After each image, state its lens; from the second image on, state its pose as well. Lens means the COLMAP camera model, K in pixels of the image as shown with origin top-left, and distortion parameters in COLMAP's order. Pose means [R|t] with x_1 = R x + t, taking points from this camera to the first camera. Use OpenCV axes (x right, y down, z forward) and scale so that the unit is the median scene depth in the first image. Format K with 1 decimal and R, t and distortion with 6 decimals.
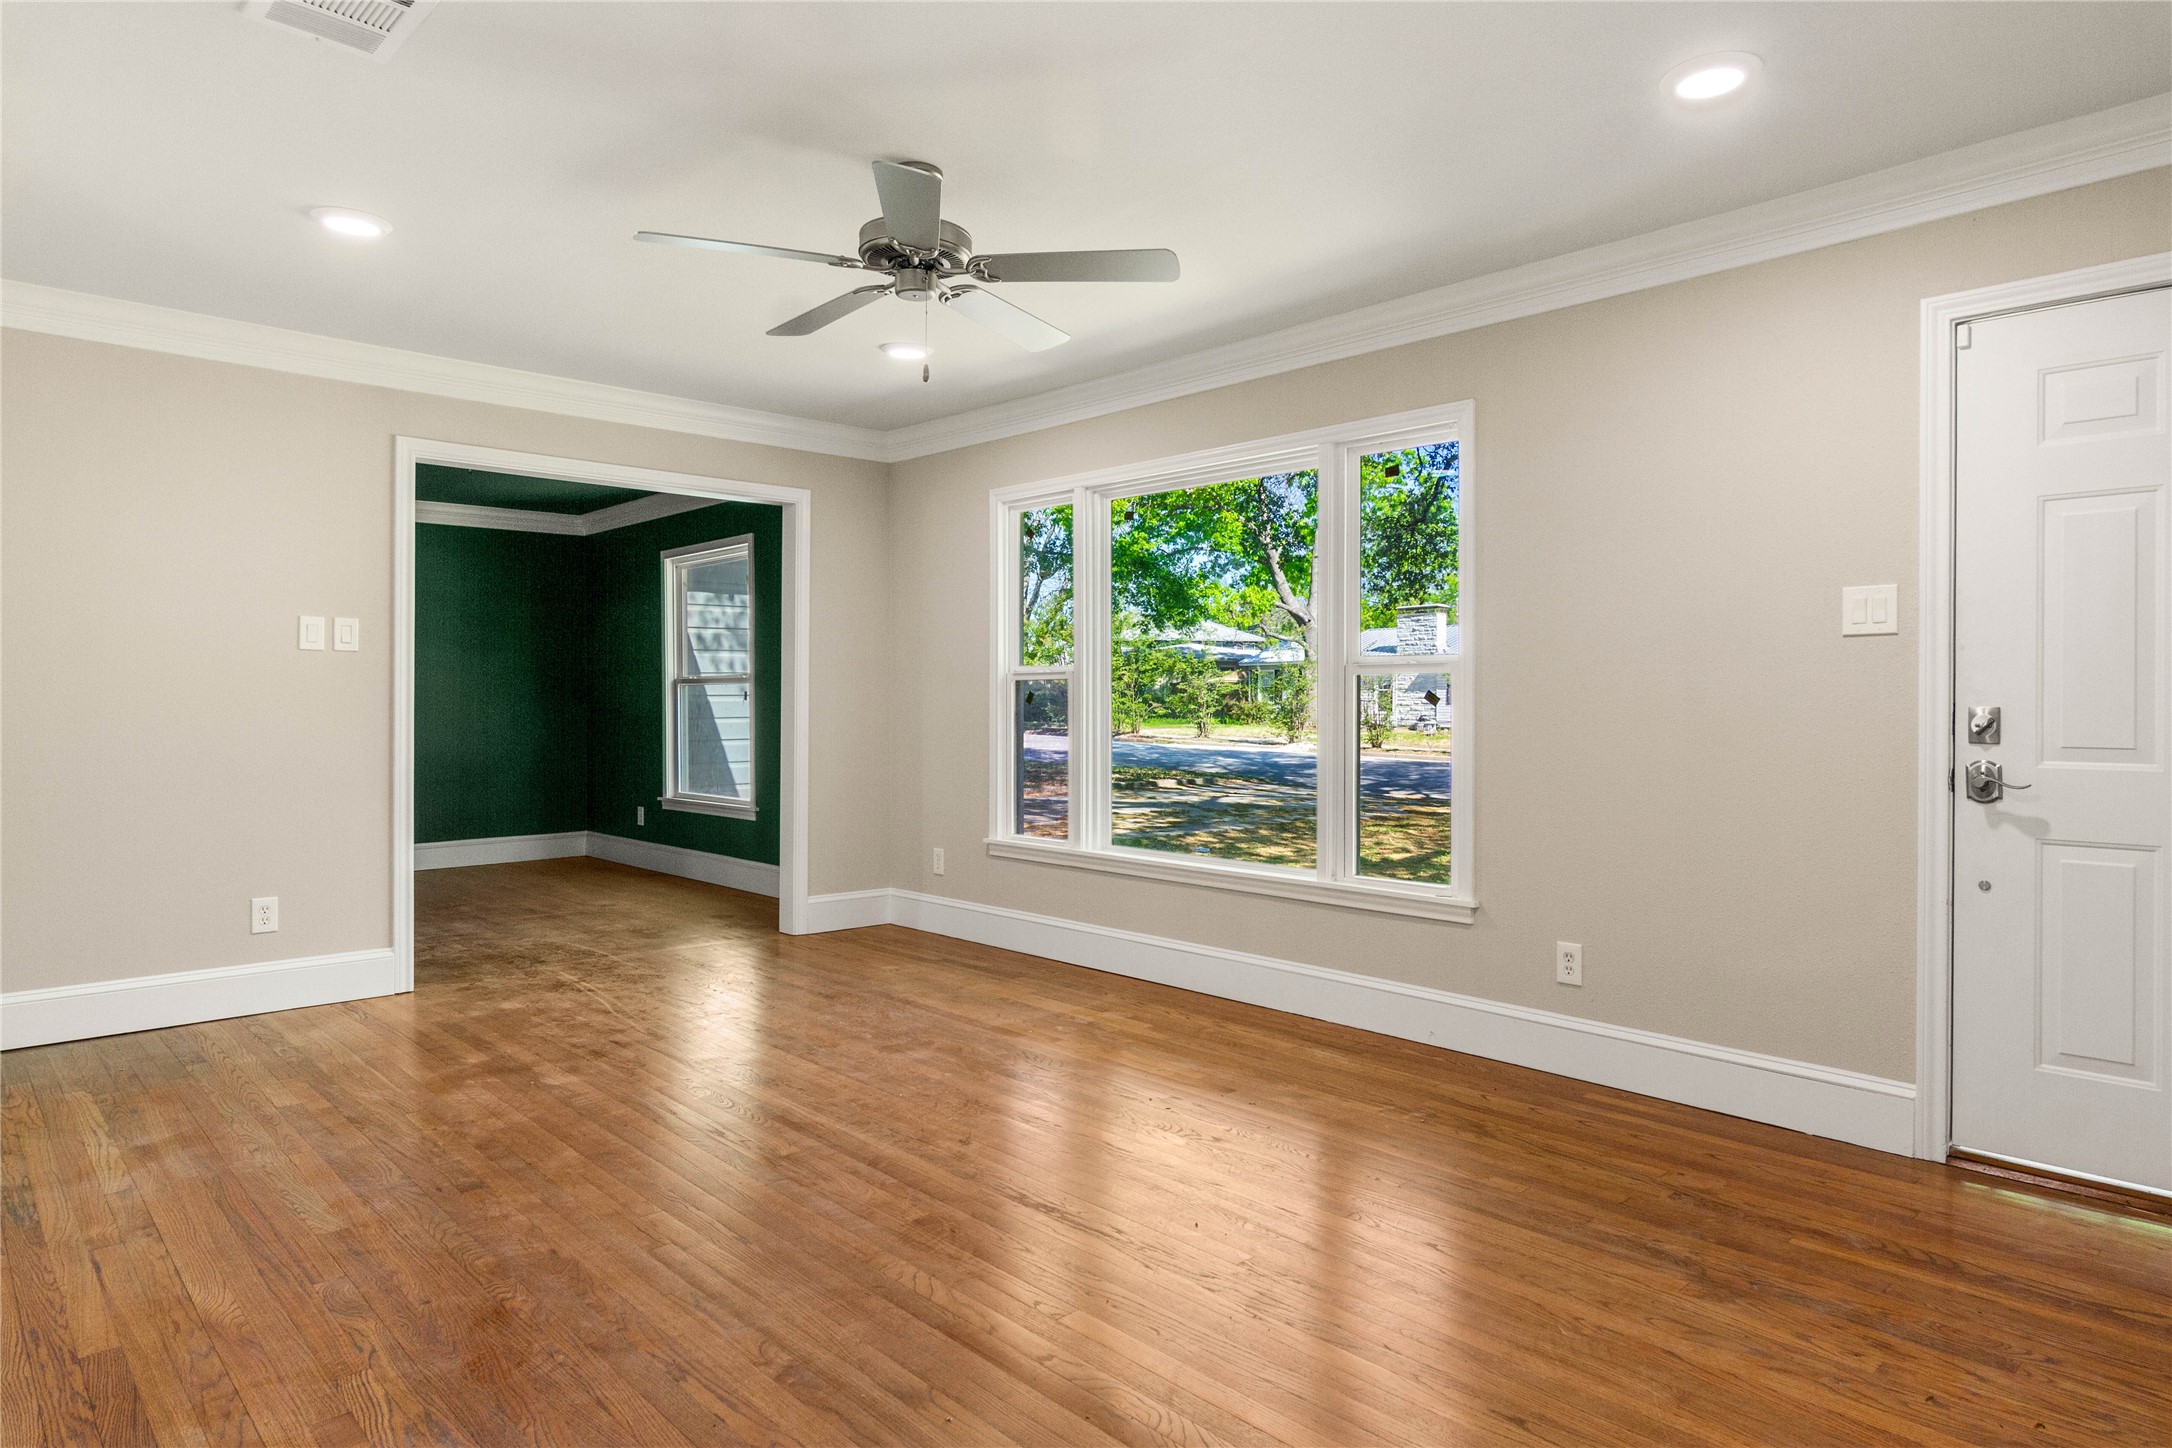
lens RADIAL K [[1282.7, 0, 1083.9], [0, 1282.7, 717.4], [0, 0, 1]] dist [-0.003076, 0.000076]
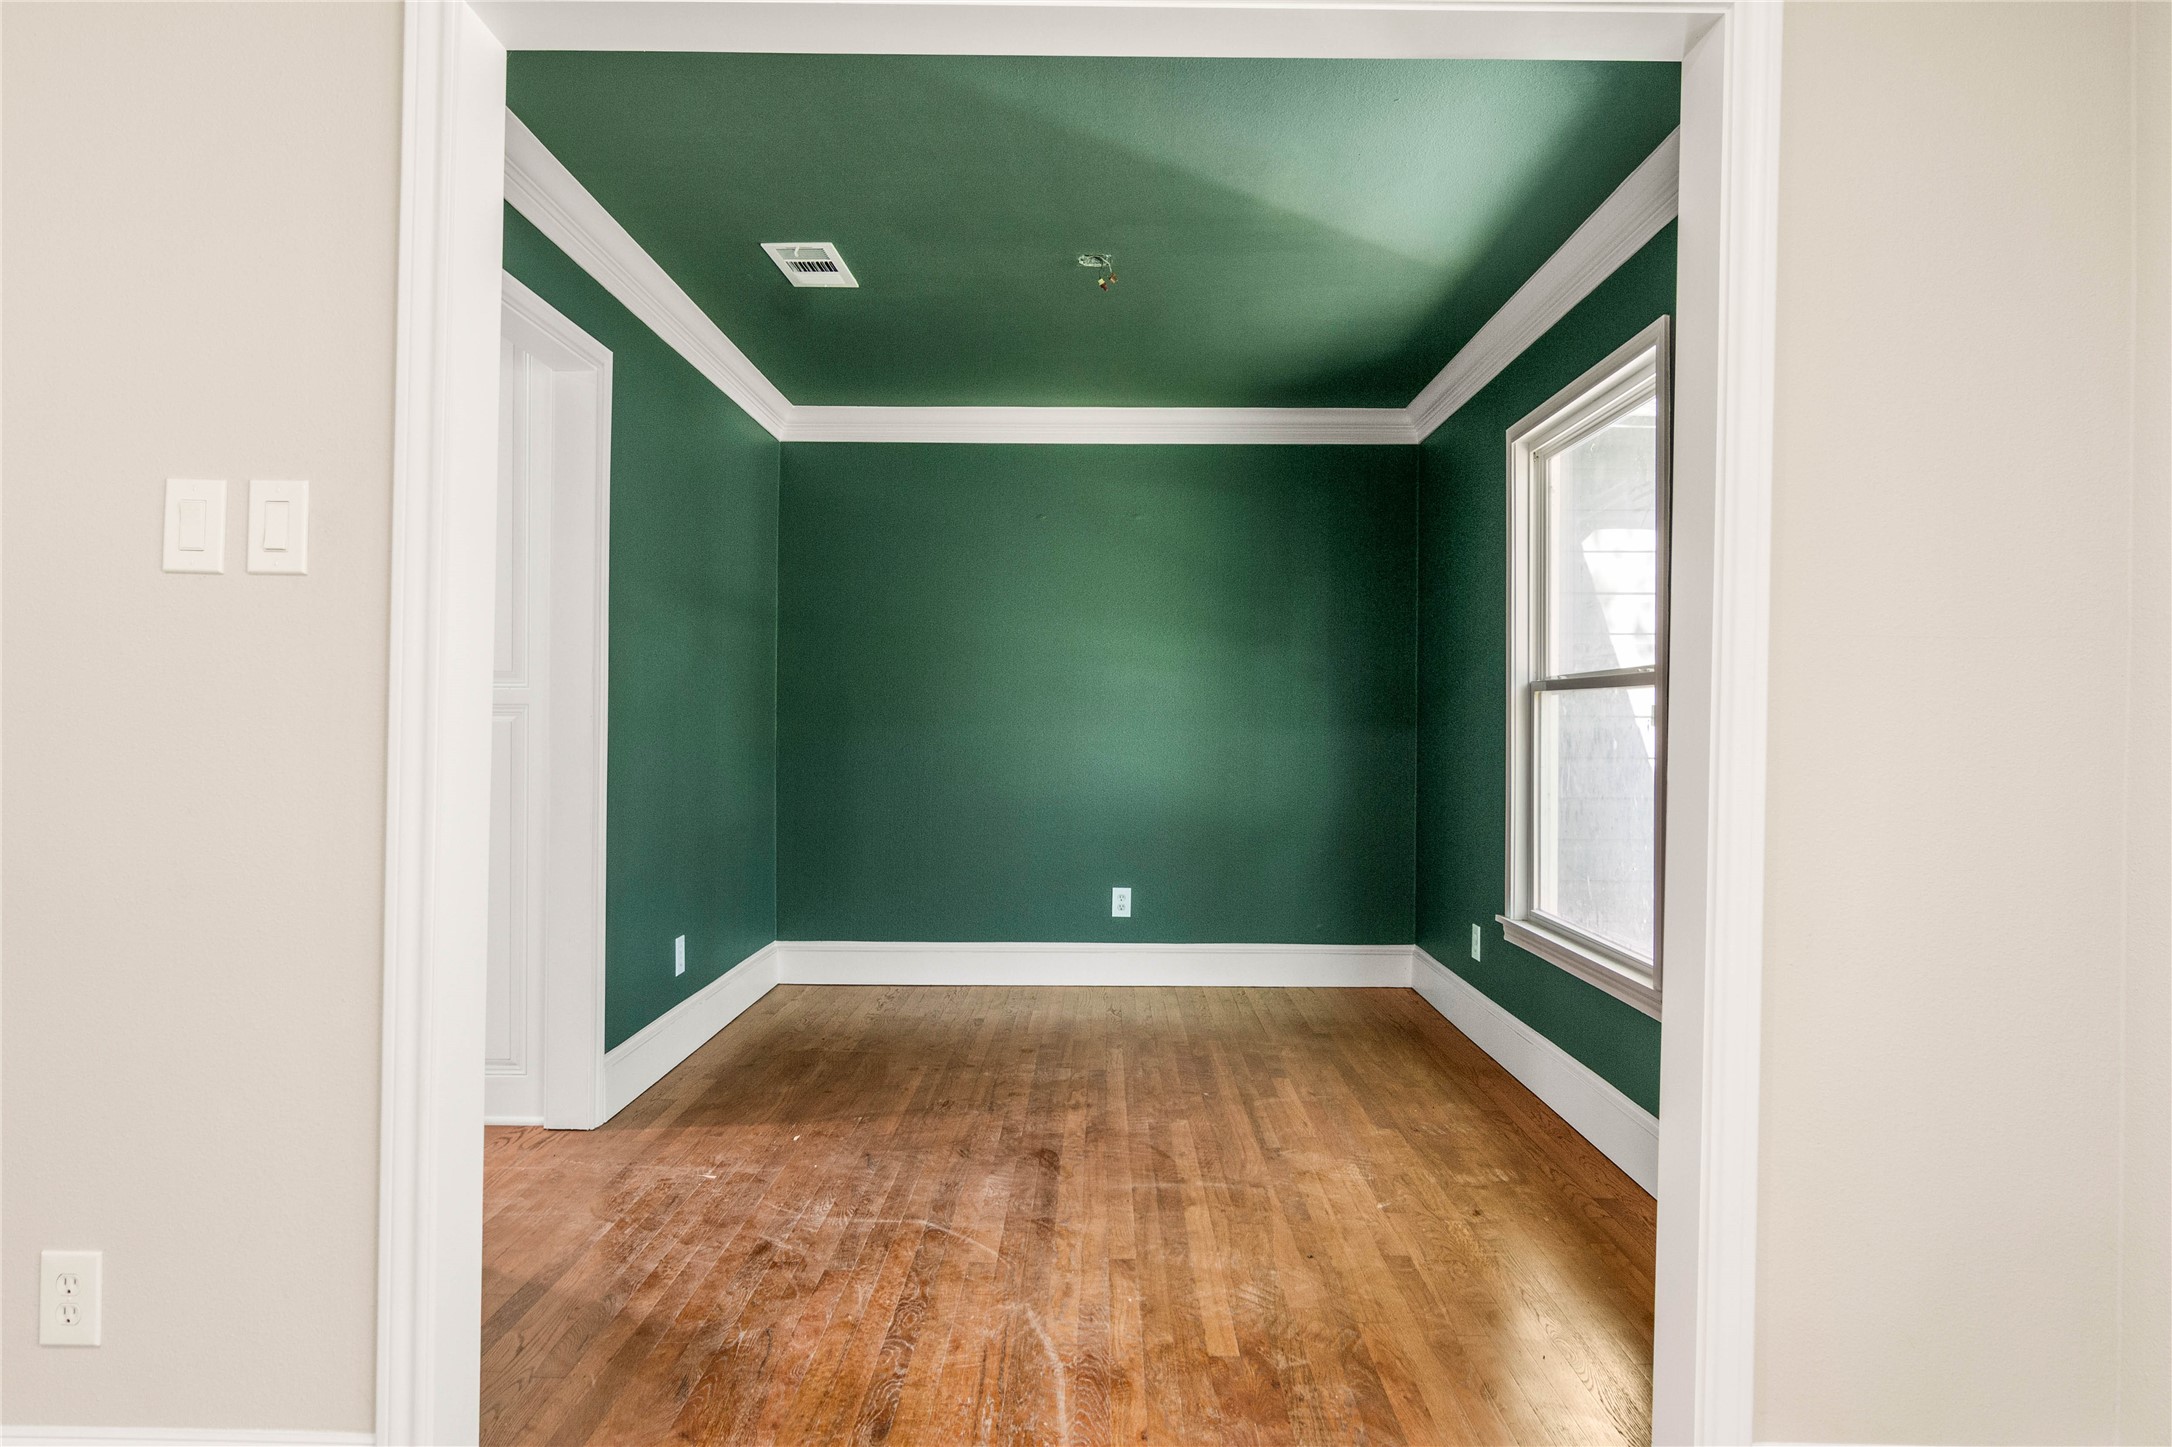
lens RADIAL K [[1282.7, 0, 1084.7], [0, 1282.7, 723.8], [0, 0, 1]] dist [-0.003076, 0.000076]
pose [[0.718177, 0.002372, -0.695856, -0.170294], [-0.012363, 0.999880, -0.009351, -0.009688], [0.695751, 0.015319, 0.718120, 0.904856]]
